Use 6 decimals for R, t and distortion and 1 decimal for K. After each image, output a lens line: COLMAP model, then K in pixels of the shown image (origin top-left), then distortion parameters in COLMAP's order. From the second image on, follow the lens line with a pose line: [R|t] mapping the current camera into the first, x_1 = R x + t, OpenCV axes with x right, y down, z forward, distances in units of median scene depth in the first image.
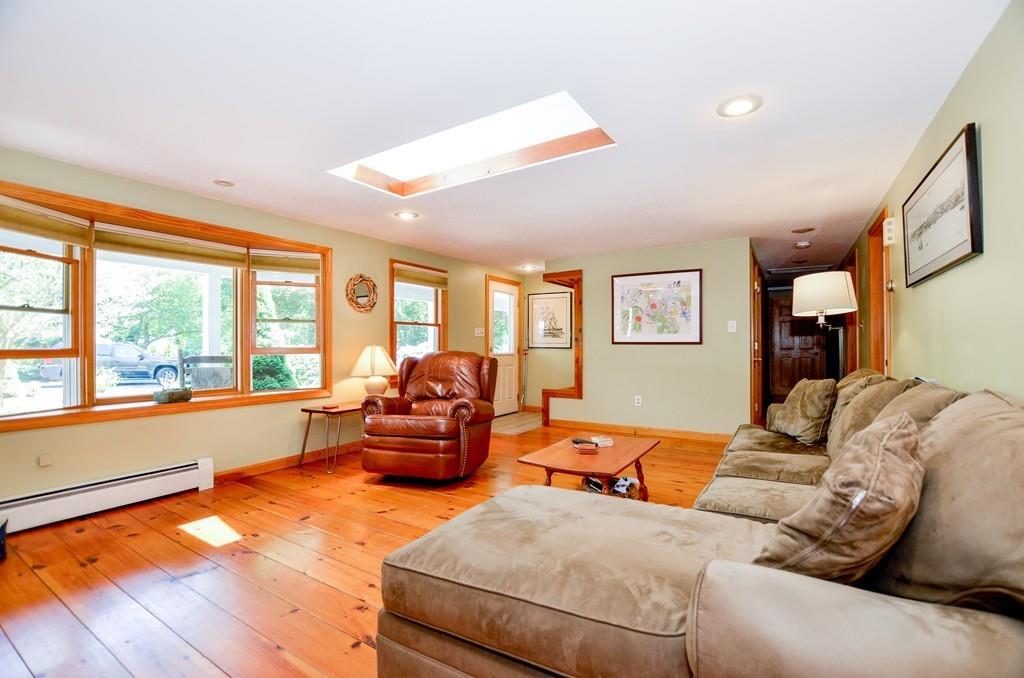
lens RADIAL K [[449.0, 0, 515.6], [0, 449.0, 342.3], [0, 0, 1]] dist [-0.031109, 0.000359]
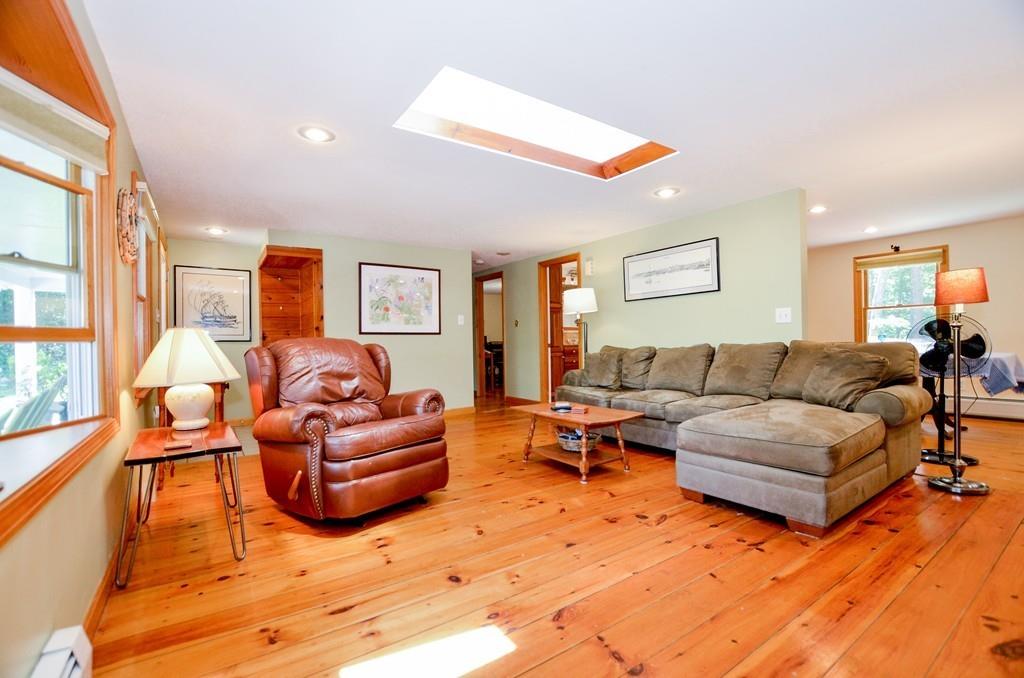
lens RADIAL K [[449.2, 0, 512.0], [0, 449.2, 339.0], [0, 0, 1]] dist [-0.031899, 0.000089]
pose [[0.403490, -0.001810, 0.914982, -0.580706], [0.006898, 0.999976, -0.001063, 0.019145], [-0.914958, 0.006741, 0.403493, 0.354767]]
